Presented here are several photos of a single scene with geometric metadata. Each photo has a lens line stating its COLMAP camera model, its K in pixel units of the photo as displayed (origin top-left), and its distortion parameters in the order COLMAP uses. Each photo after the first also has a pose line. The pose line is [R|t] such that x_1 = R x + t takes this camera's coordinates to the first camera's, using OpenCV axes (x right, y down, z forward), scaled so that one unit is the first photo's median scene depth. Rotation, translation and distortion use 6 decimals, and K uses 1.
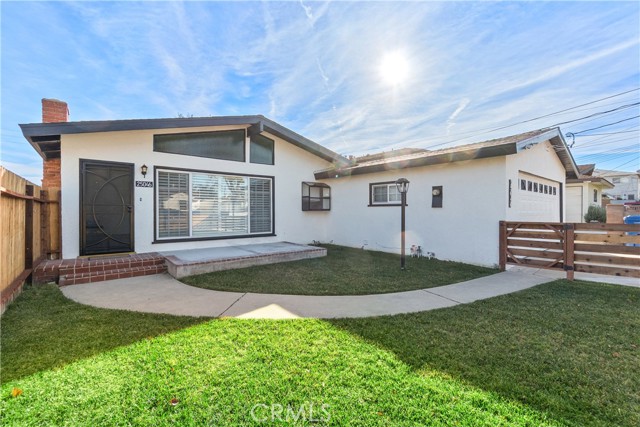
lens RADIAL K [[277.7, 0, 320.0], [0, 277.7, 213.5], [0, 0, 1]] dist [-0.015411, -0.000210]
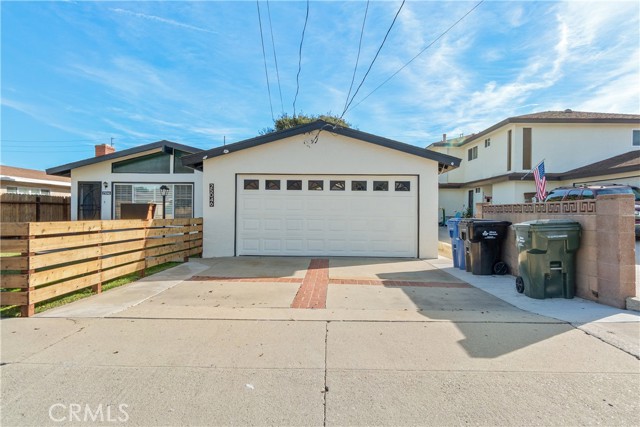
lens RADIAL K [[420.7, 0, 320.0], [0, 420.7, 213.5], [0, 0, 1]] dist [-0.000308, 0.000274]
pose [[0.751949, 0.012134, -0.659110, 1.875015], [-0.014550, 0.999893, 0.001808, -0.004158], [0.659061, 0.008231, 0.752044, -0.068512]]
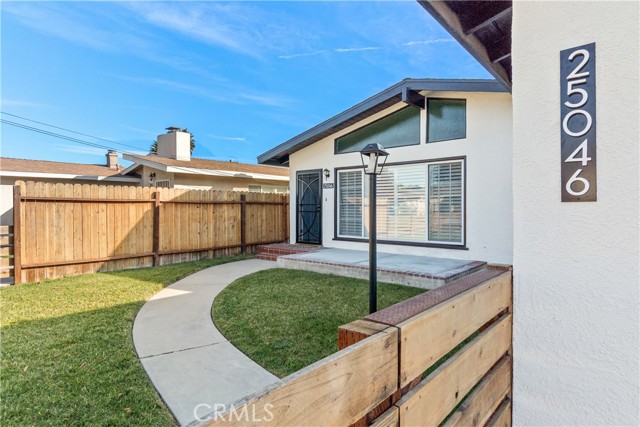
lens RADIAL K [[365.4, 0, 320.0], [0, 365.4, 213.5], [0, 0, 1]] dist [0.001373, 0.000026]
pose [[0.175100, 0.016532, -0.984412, 0.741802], [-0.004875, 0.999861, 0.015925, -0.016541], [0.984539, 0.002010, 0.175156, 0.649263]]
